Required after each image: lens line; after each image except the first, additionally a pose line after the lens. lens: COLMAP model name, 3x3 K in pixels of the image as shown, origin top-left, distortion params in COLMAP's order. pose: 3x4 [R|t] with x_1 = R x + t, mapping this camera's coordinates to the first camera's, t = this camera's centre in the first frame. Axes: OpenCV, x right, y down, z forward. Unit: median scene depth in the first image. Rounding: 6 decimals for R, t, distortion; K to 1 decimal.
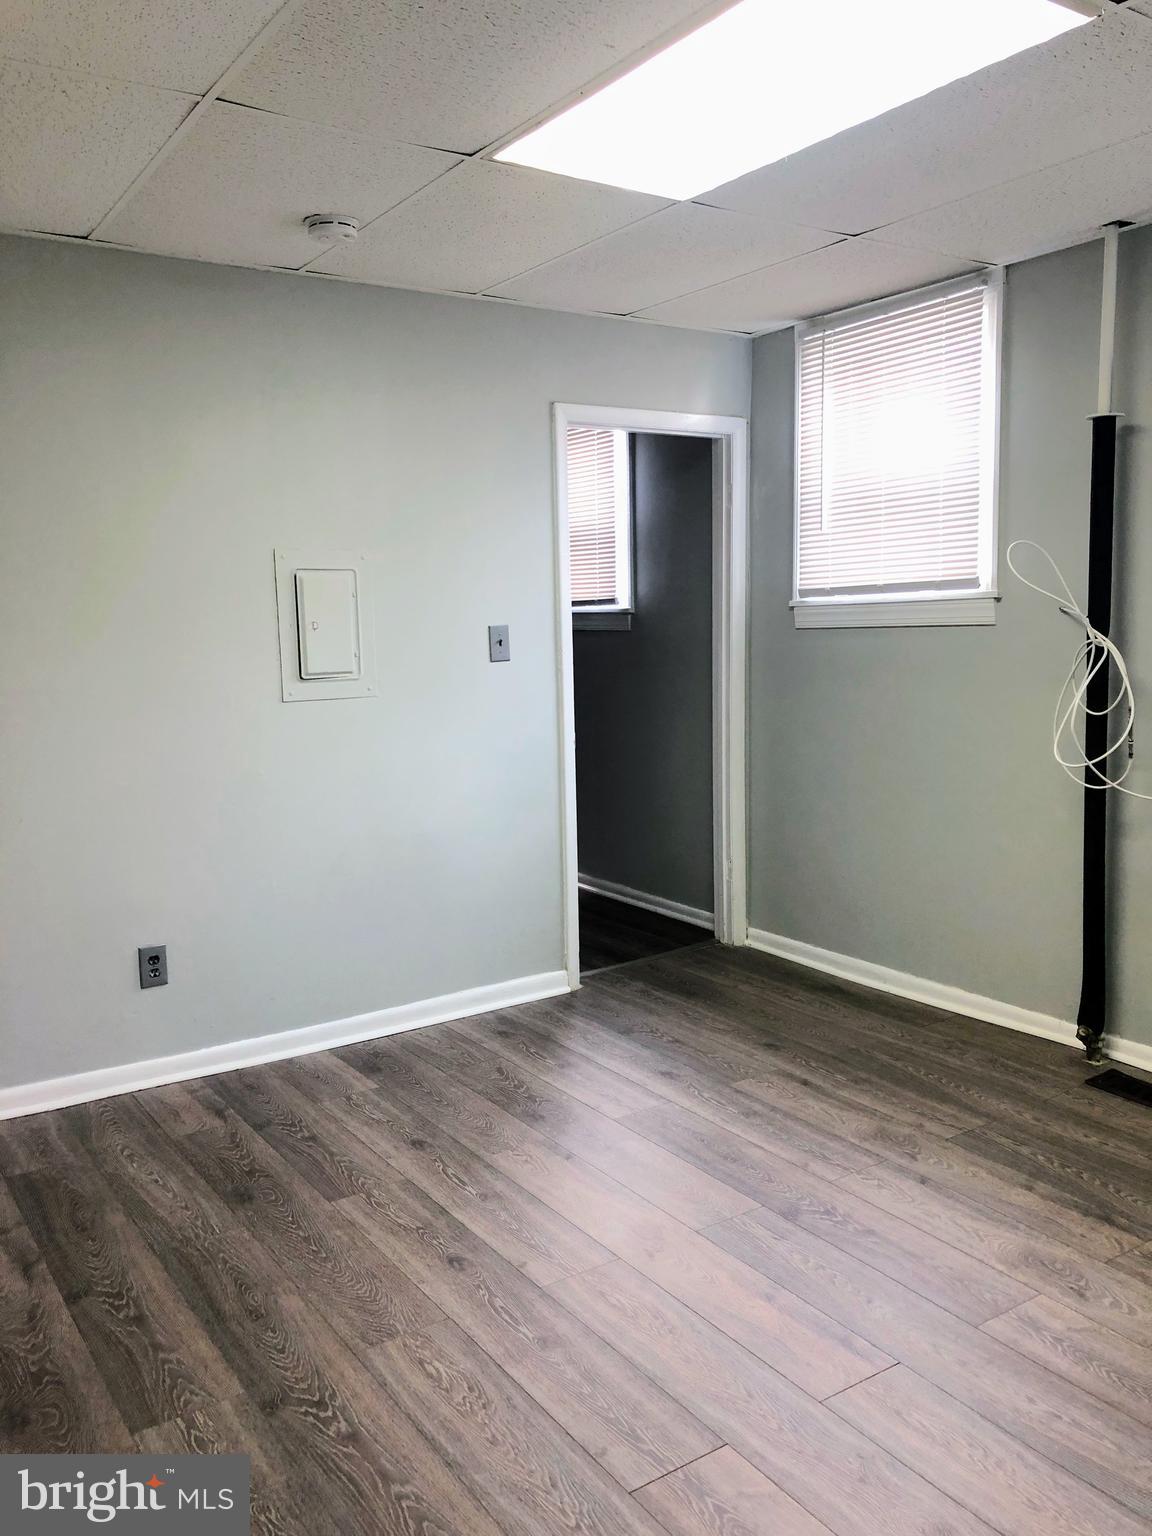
lens RADIAL K [[1256.4, 0, 584.5], [0, 1256.4, 764.1], [0, 0, 1]] dist [0.039700, 0.001853]
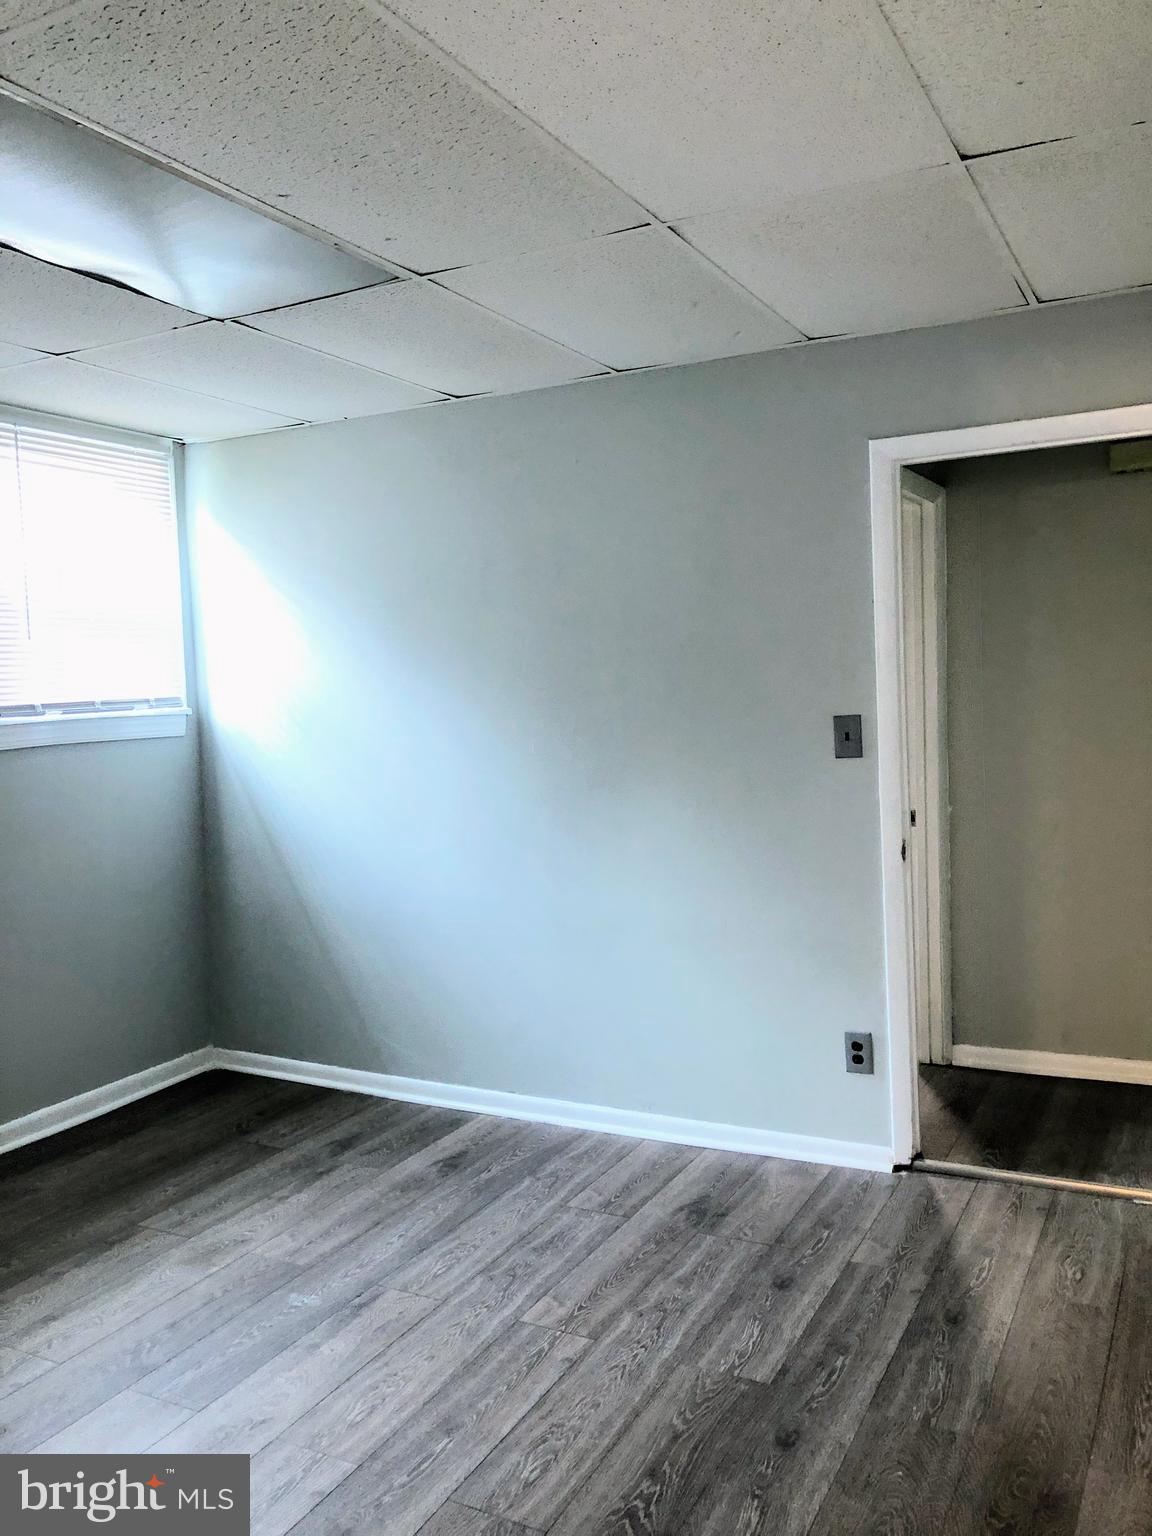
lens RADIAL K [[1256.4, 0, 584.5], [0, 1256.4, 764.1], [0, 0, 1]] dist [0.039700, 0.001853]
pose [[-0.484626, -0.015578, 0.874583, -1.043835], [0.148697, 0.983822, 0.099920, -0.166328], [-0.861990, 0.178472, -0.474469, 1.401689]]
